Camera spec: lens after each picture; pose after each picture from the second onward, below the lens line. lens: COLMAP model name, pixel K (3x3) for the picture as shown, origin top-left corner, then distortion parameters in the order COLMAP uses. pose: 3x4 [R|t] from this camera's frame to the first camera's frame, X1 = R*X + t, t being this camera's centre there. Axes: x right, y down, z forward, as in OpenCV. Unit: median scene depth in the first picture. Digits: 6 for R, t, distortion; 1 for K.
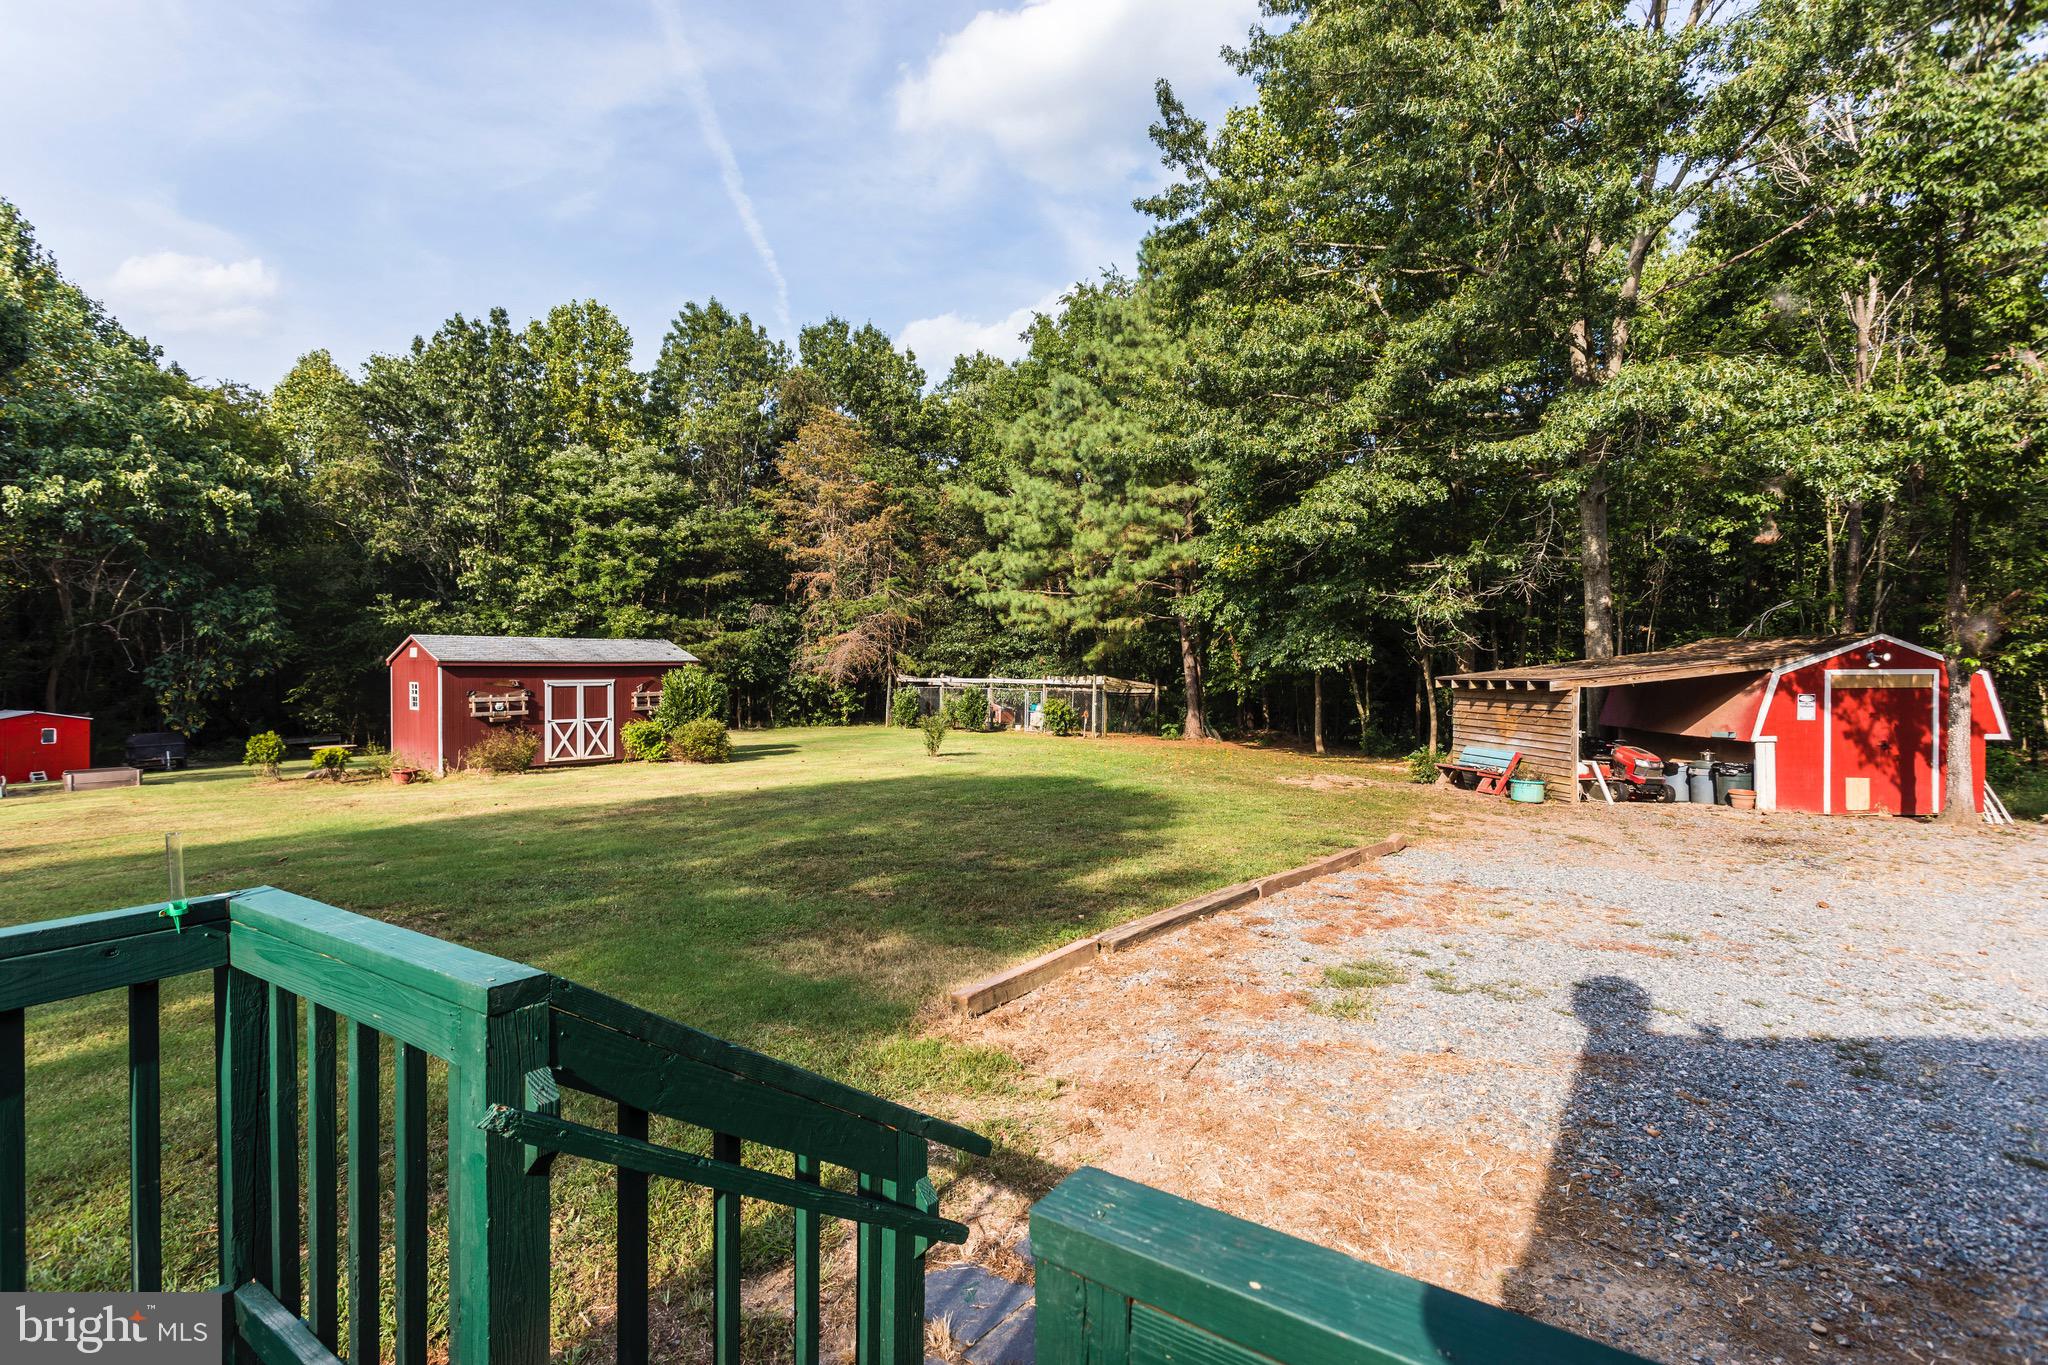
lens RADIAL K [[959.0, 0, 1008.7], [0, 959.0, 675.9], [0, 0, 1]] dist [0.001311, 0.000908]
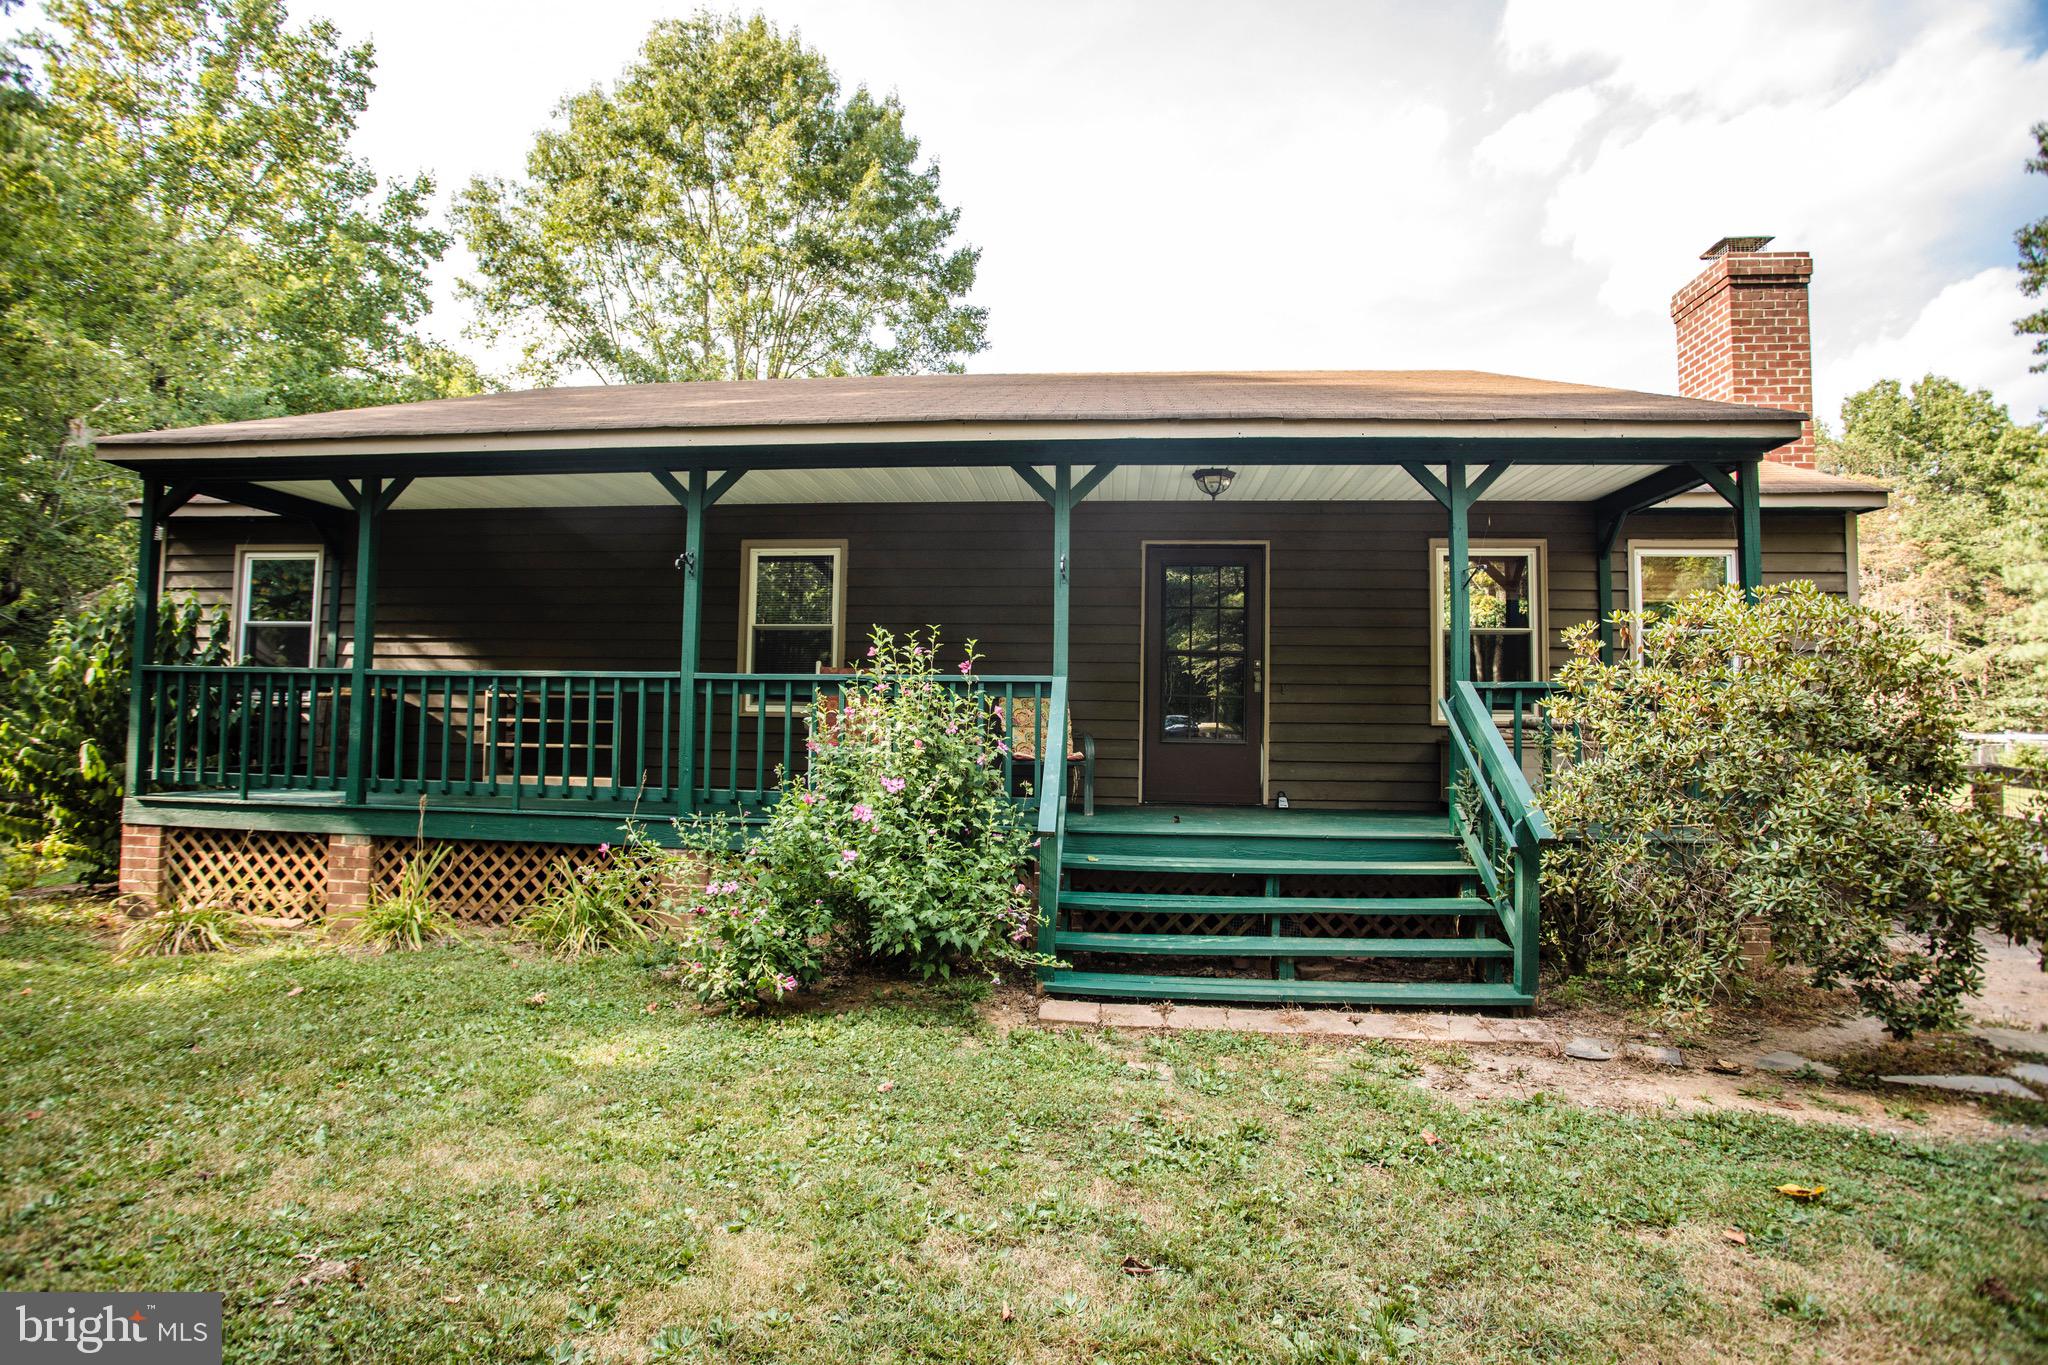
lens RADIAL K [[972.9, 0, 1006.4], [0, 972.9, 676.5], [0, 0, 1]] dist [-0.023277, 0.000943]
pose [[0.496977, -0.033873, -0.867102, 0.330199], [-0.024901, 0.998270, -0.053269, 0.025954], [0.867406, 0.048065, 0.495274, -0.421977]]
